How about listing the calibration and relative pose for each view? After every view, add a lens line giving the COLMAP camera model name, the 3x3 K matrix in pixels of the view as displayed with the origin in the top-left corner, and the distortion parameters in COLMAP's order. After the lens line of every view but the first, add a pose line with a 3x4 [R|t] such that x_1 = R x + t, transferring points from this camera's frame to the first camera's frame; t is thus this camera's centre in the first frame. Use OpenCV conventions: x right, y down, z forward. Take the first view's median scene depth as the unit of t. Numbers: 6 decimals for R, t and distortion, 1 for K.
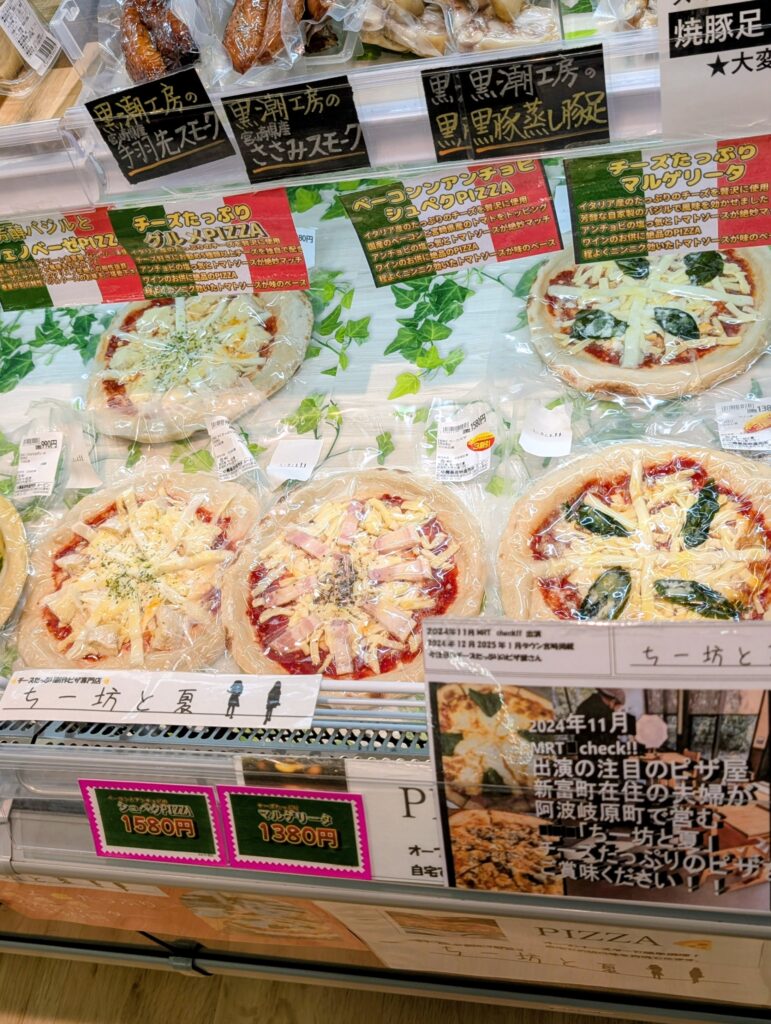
lens RADIAL K [[989.0, 0, 385.5], [0, 989.0, 512.7], [0, 0, 1]] dist [-0.012135, 0.000000]
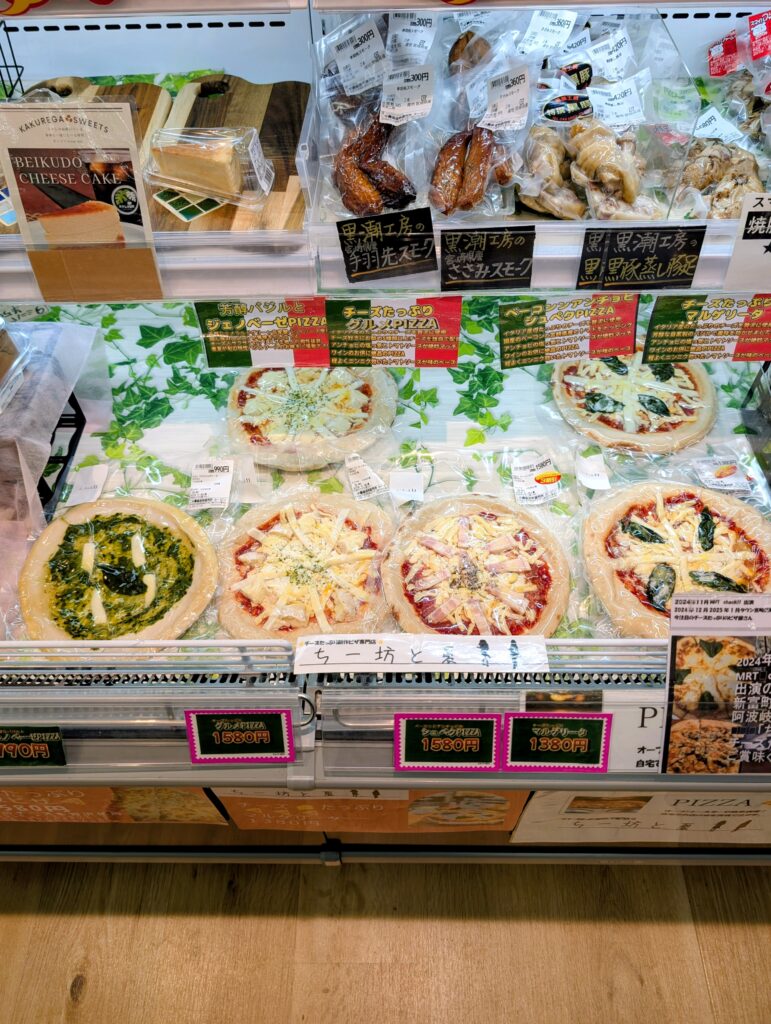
lens RADIAL K [[712.6, 0, 382.5], [0, 712.6, 513.1], [0, 0, 1]] dist [0.000349, -0.014357]
pose [[0.972790, 0.022722, 0.230574, -0.427607], [-0.016949, 0.999492, -0.026987, 0.014664], [-0.231070, 0.022344, 0.972681, 0.027240]]
